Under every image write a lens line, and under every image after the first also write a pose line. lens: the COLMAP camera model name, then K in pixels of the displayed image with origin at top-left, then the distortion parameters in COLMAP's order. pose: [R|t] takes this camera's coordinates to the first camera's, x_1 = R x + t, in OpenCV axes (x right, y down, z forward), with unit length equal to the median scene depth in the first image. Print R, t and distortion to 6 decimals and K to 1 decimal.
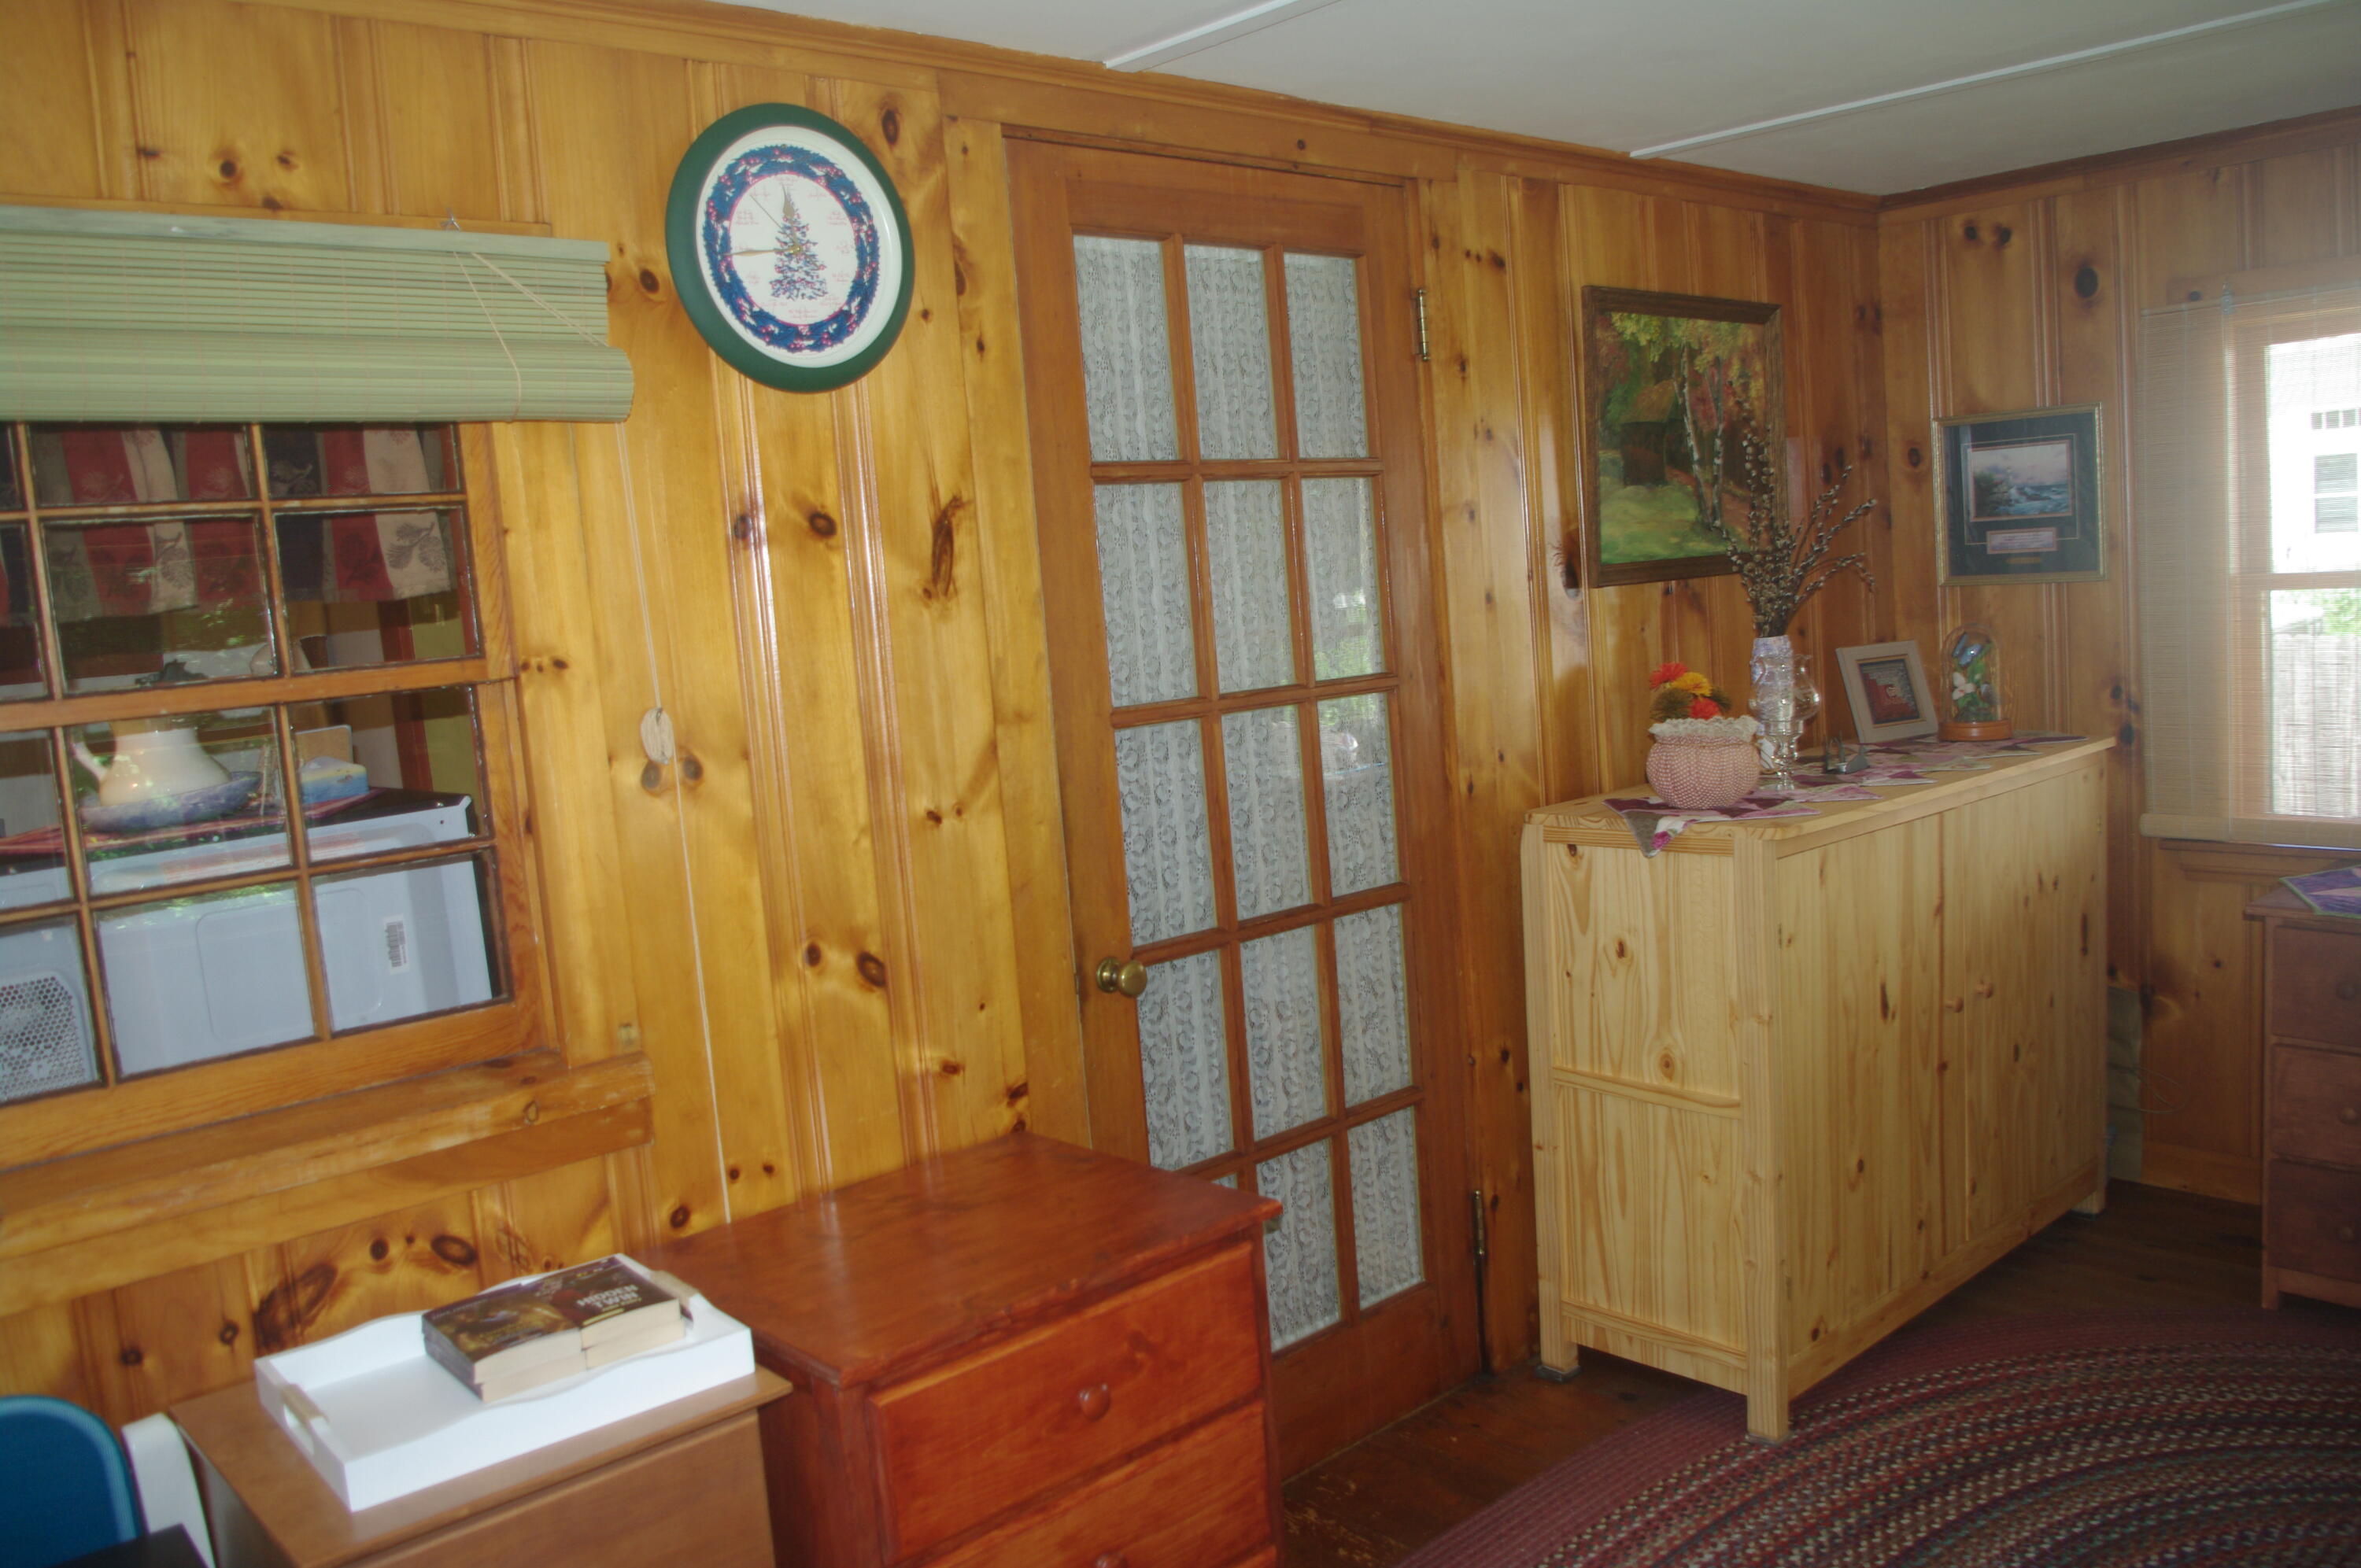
lens RADIAL K [[1853.7, 0, 1180.5], [0, 1853.7, 784.0], [0, 0, 1]] dist [-0.093188, 0.038695]
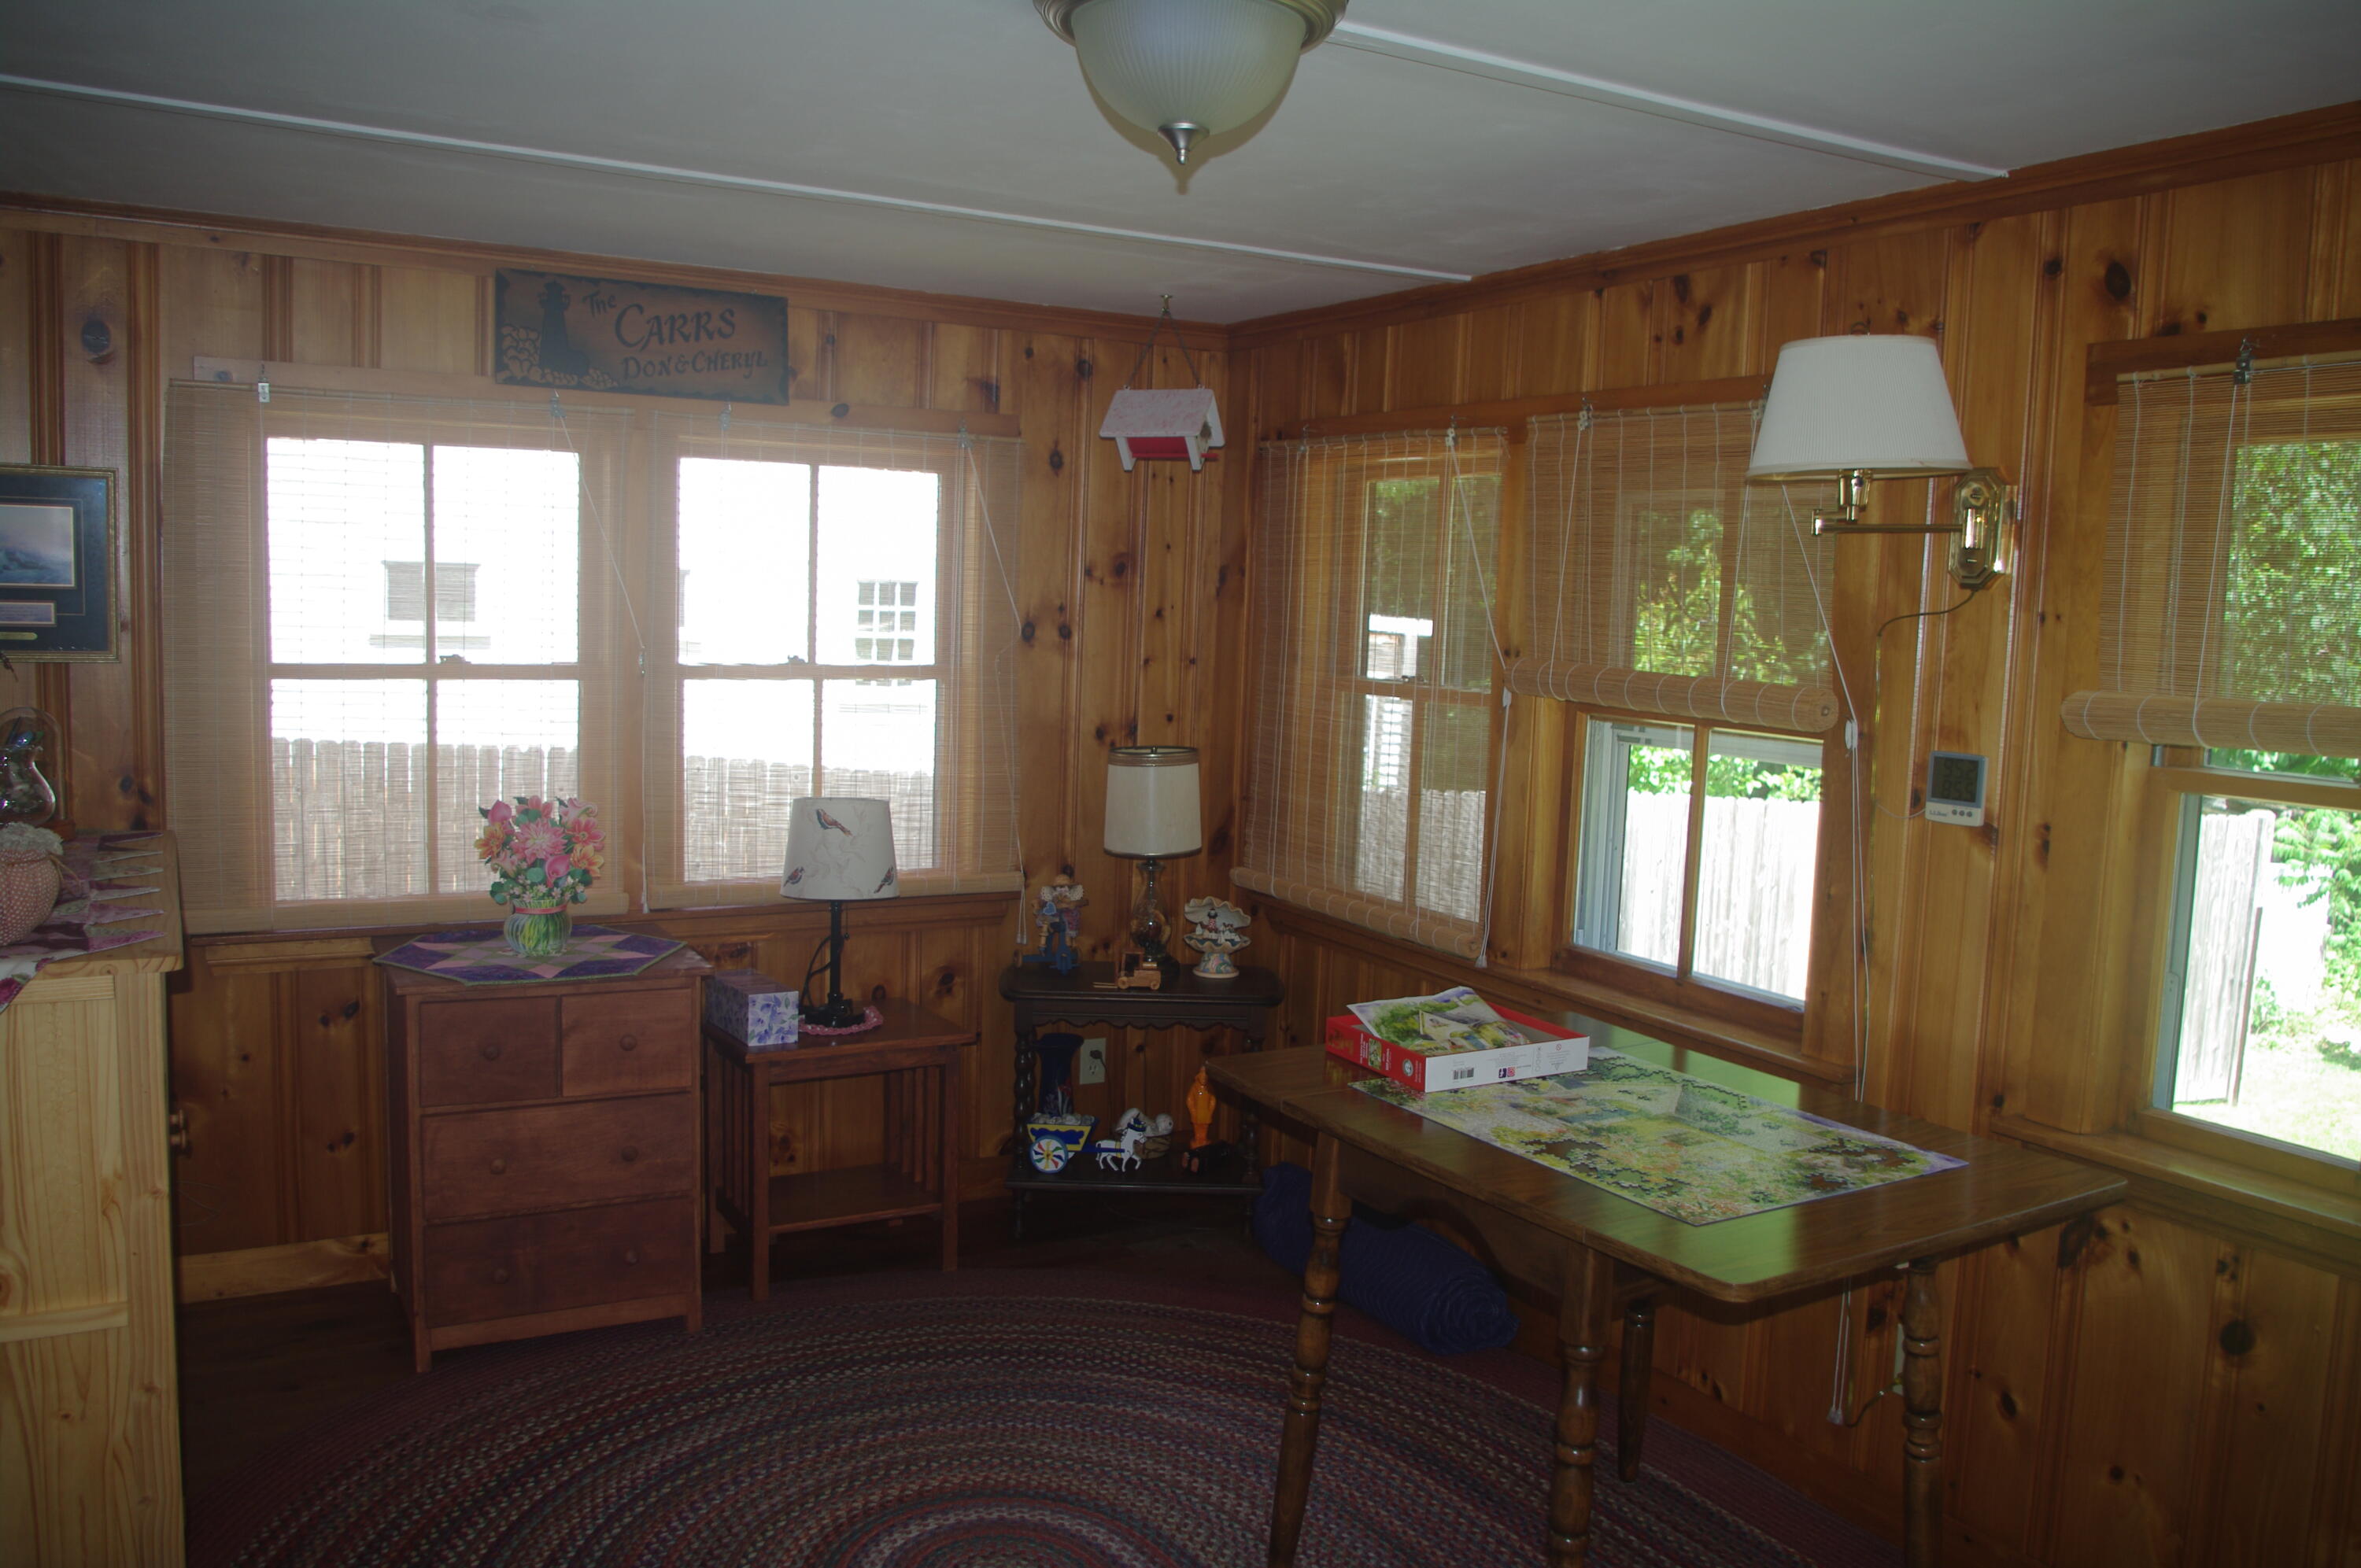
lens RADIAL K [[1813.1, 0, 1238.3], [0, 1813.1, 791.1], [0, 0, 1]] dist [-0.083400, 0.002267]
pose [[0.185441, -0.022468, 0.982398, -0.322659], [0.066455, 0.997737, 0.010274, -0.023194], [-0.980406, 0.063380, 0.186515, 0.344093]]
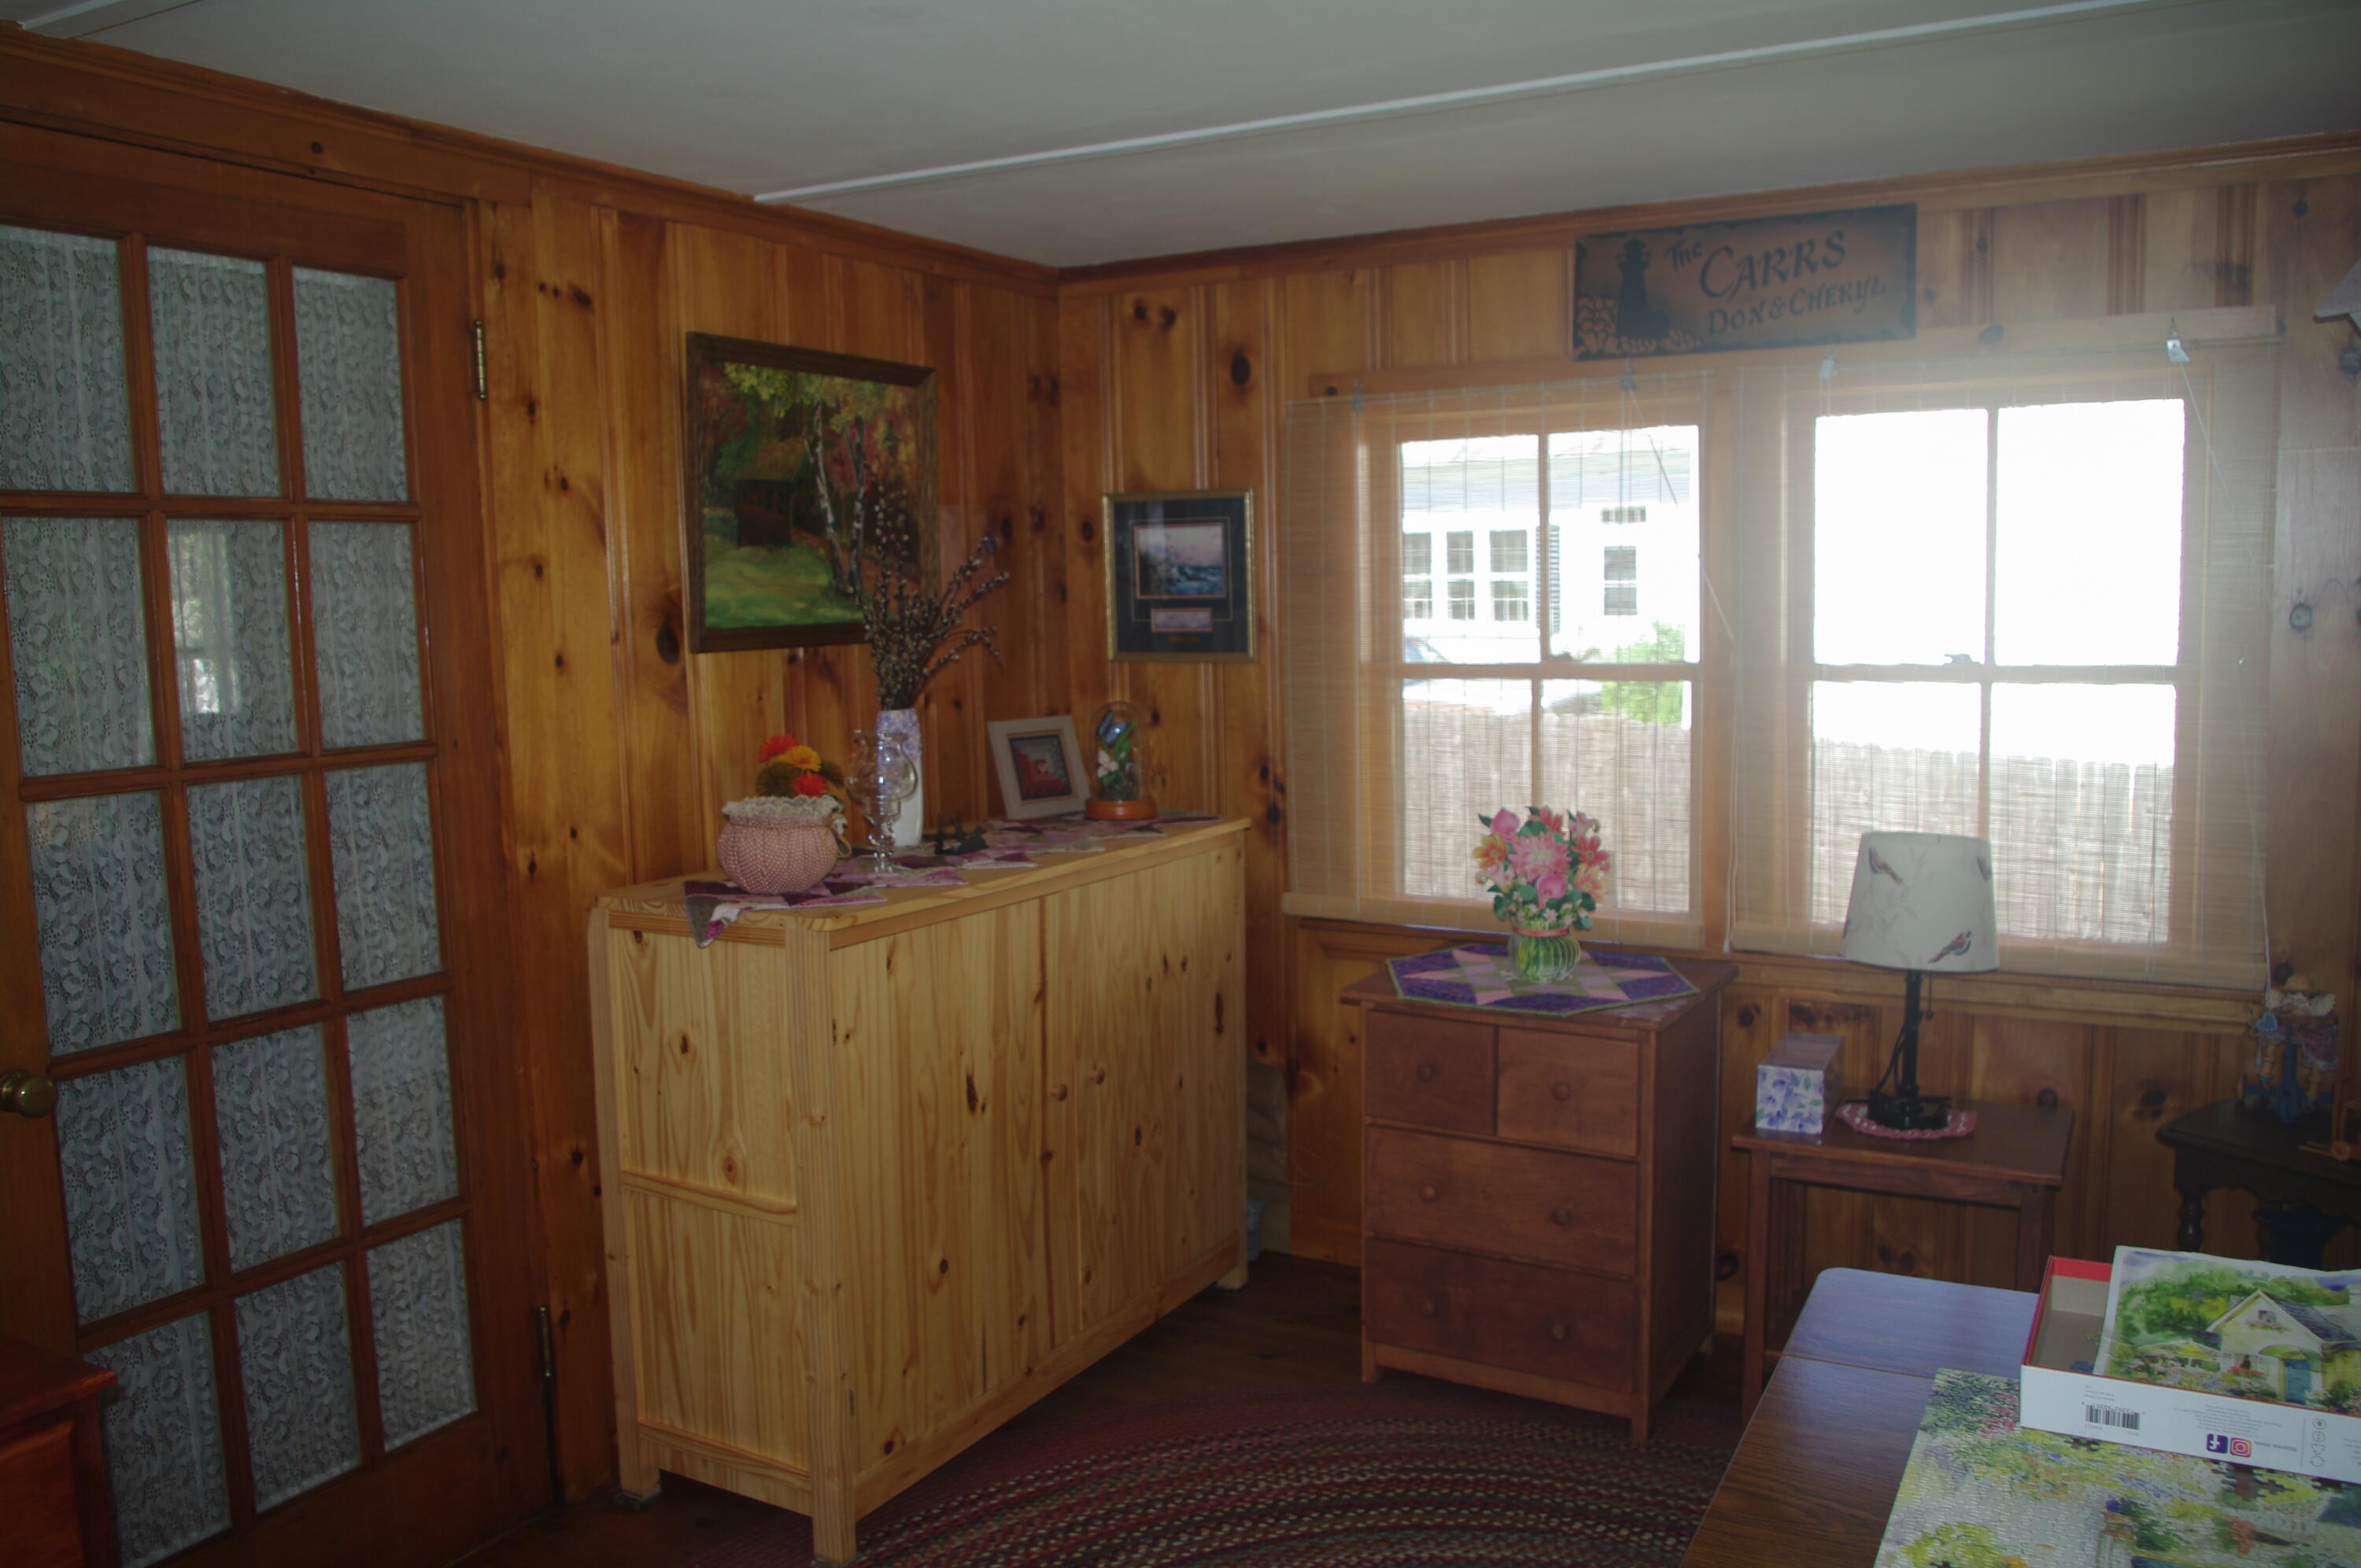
lens RADIAL K [[1853.7, 0, 1180.5], [0, 1853.7, 784.0], [0, 0, 1]] dist [-0.093188, 0.038695]
pose [[0.946783, 0.021615, 0.321147, 0.172168], [-0.013741, 0.999547, -0.026765, -0.019819], [-0.321580, 0.020928, 0.946651, 0.037990]]
